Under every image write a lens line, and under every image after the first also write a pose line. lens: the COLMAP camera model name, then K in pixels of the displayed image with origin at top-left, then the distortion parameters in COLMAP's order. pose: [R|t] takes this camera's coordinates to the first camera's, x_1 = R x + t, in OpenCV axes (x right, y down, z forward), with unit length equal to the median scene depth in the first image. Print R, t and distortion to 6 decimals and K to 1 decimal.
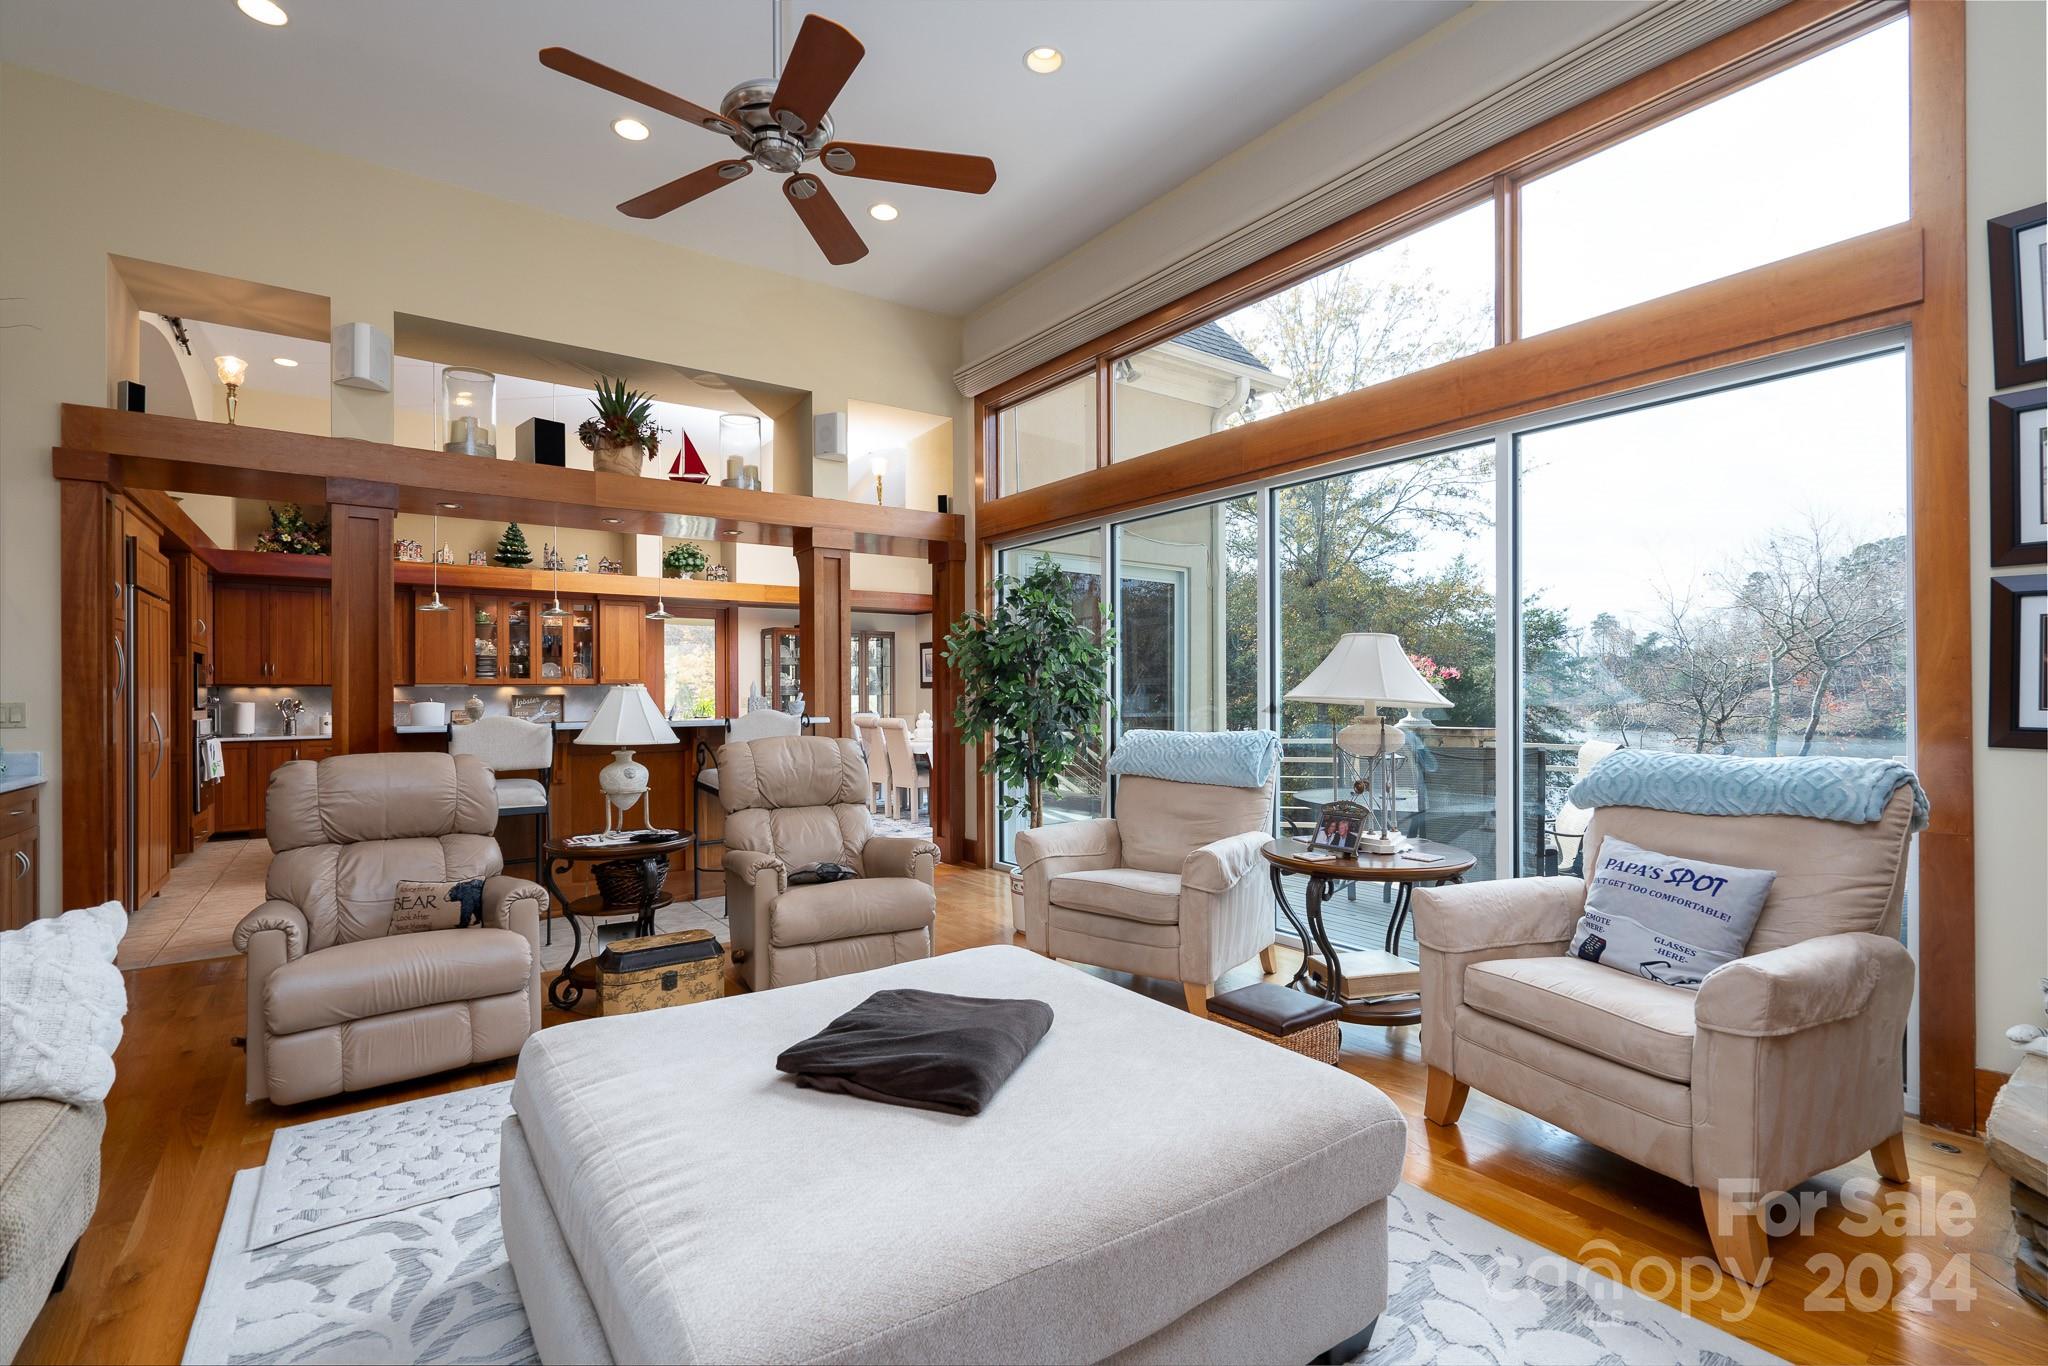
lens RADIAL K [[927.1, 0, 1019.2], [0, 927.1, 689.2], [0, 0, 1]] dist [-0.001933, 0.000423]
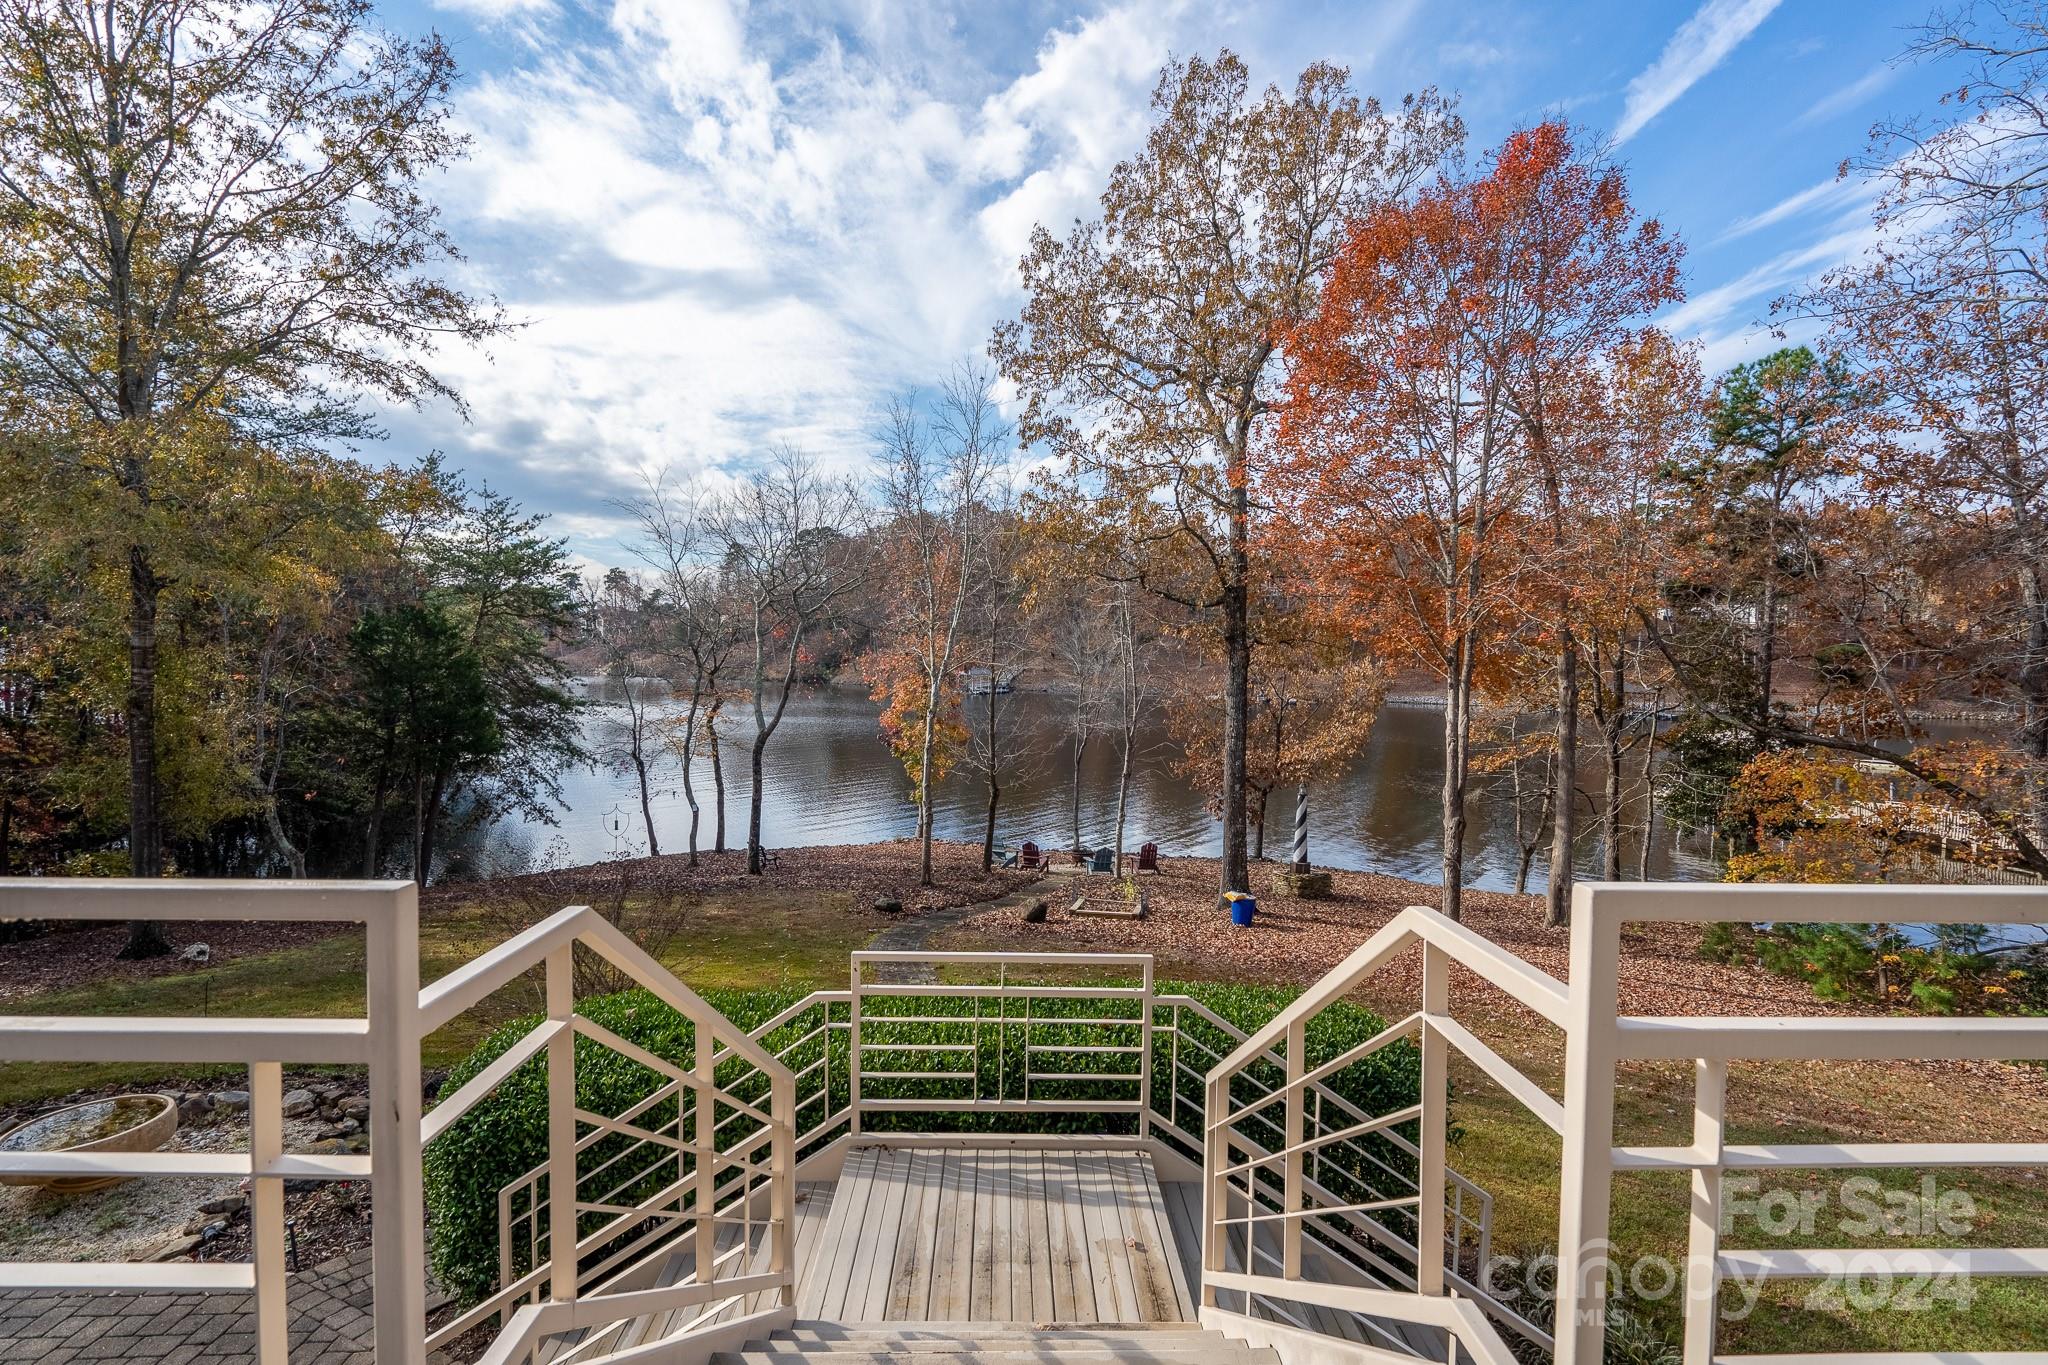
lens RADIAL K [[927.1, 0, 1019.2], [0, 927.1, 688.7], [0, 0, 1]] dist [-0.001933, 0.000423]
pose [[0.563568, -0.020933, 0.825804, 0.486774], [-0.023302, 0.998878, 0.041223, 0.014655], [-0.825741, -0.042475, 0.562448, 0.680983]]
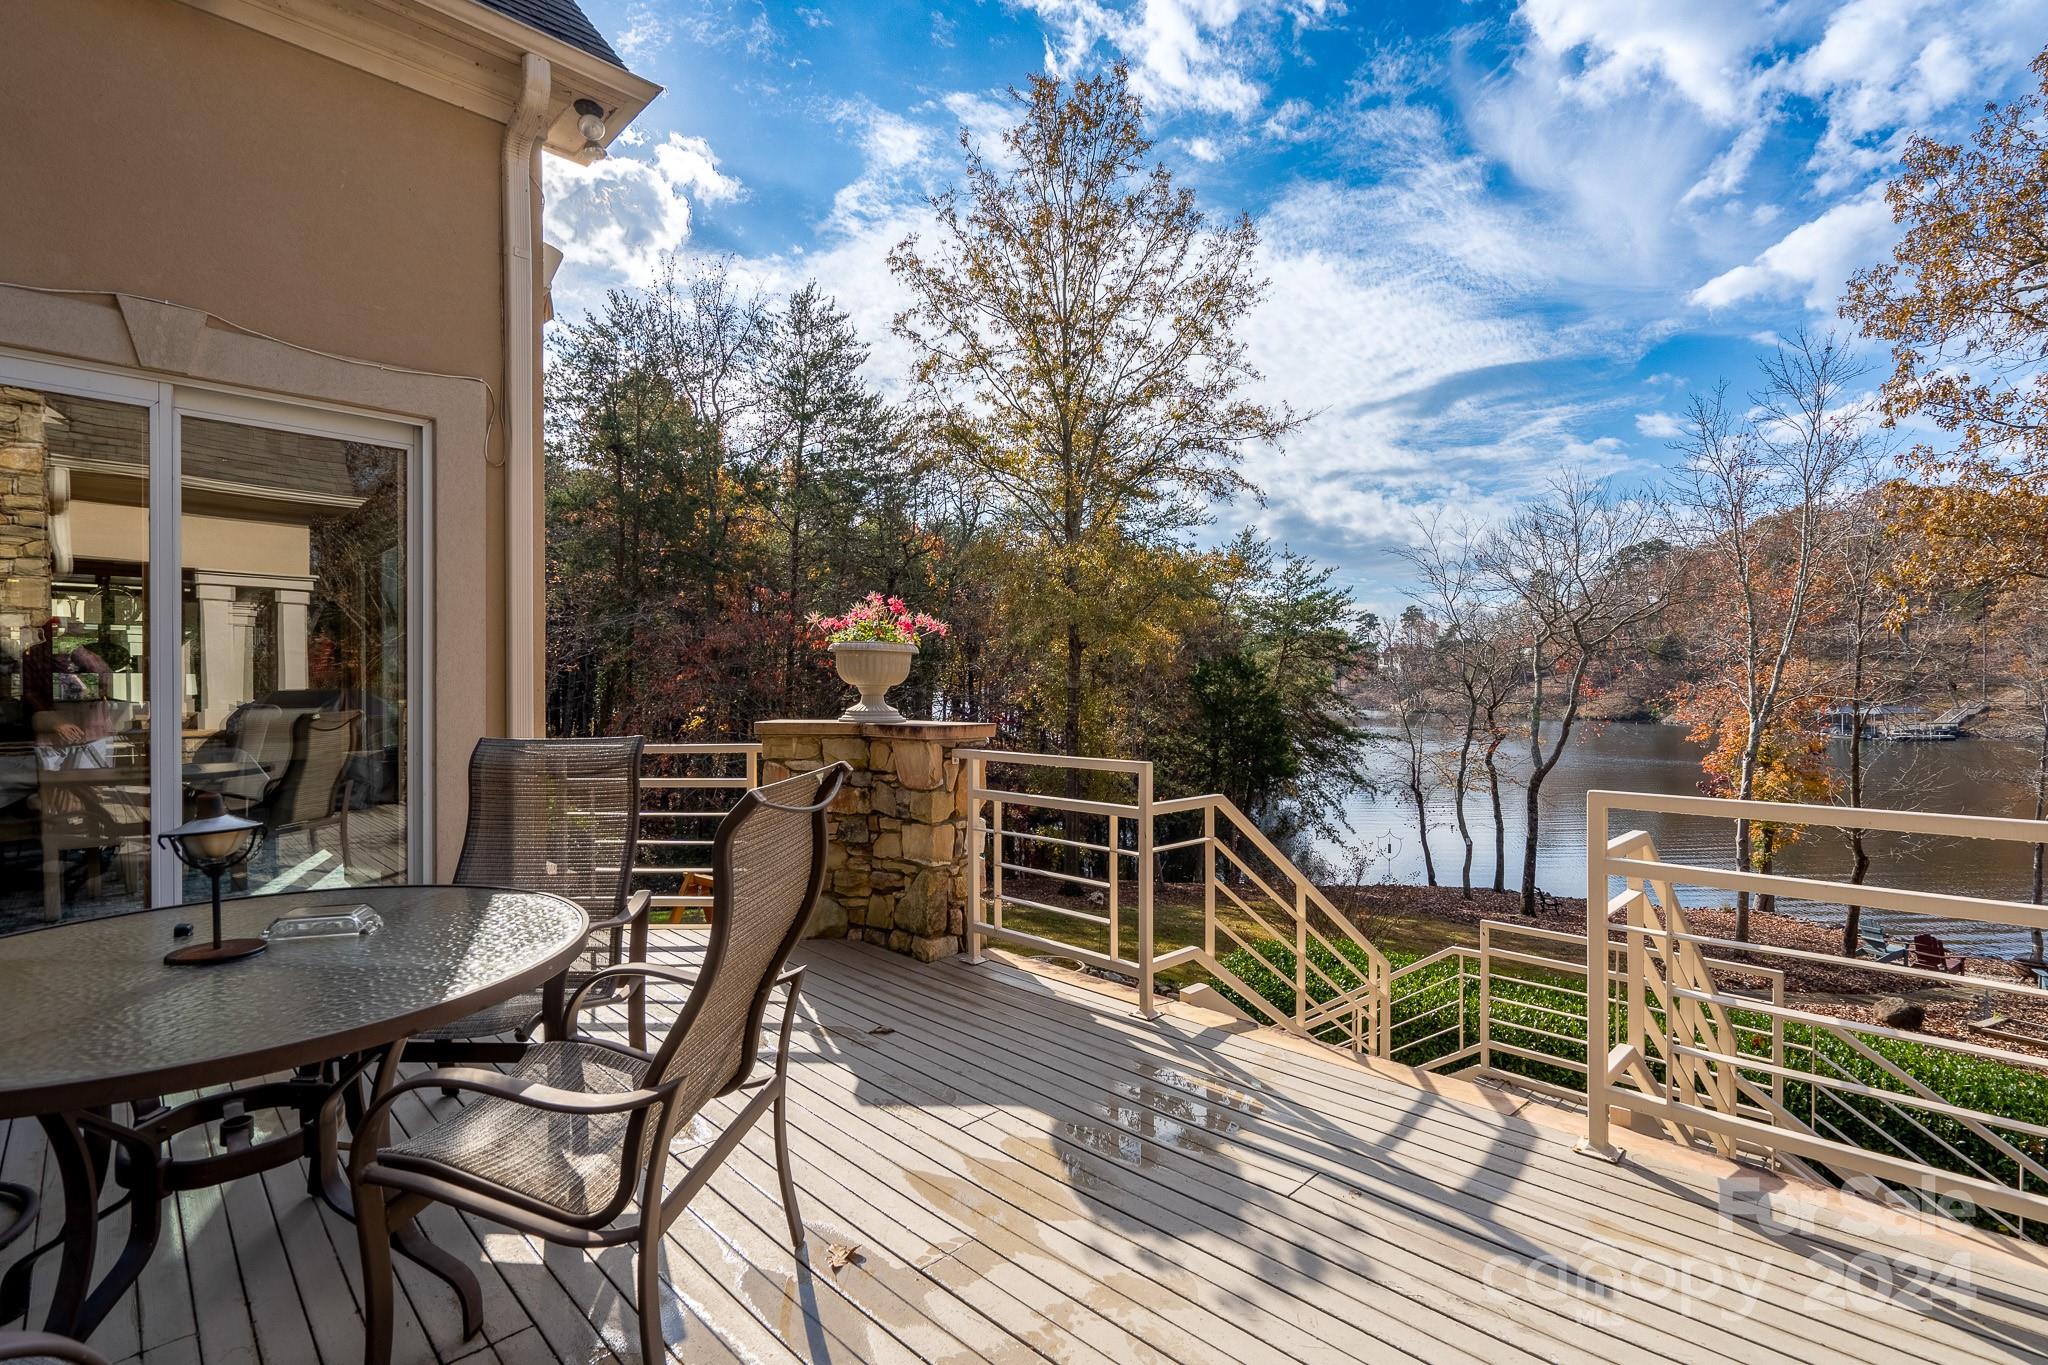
lens RADIAL K [[930.1, 0, 1027.8], [0, 930.1, 689.3], [0, 0, 1]] dist [-0.002234, 0.000219]
pose [[0.985944, 0.001220, 0.167070, 0.425279], [-0.003591, 0.999897, 0.013887, 0.012281], [-0.167035, -0.014292, 0.985847, 0.432223]]
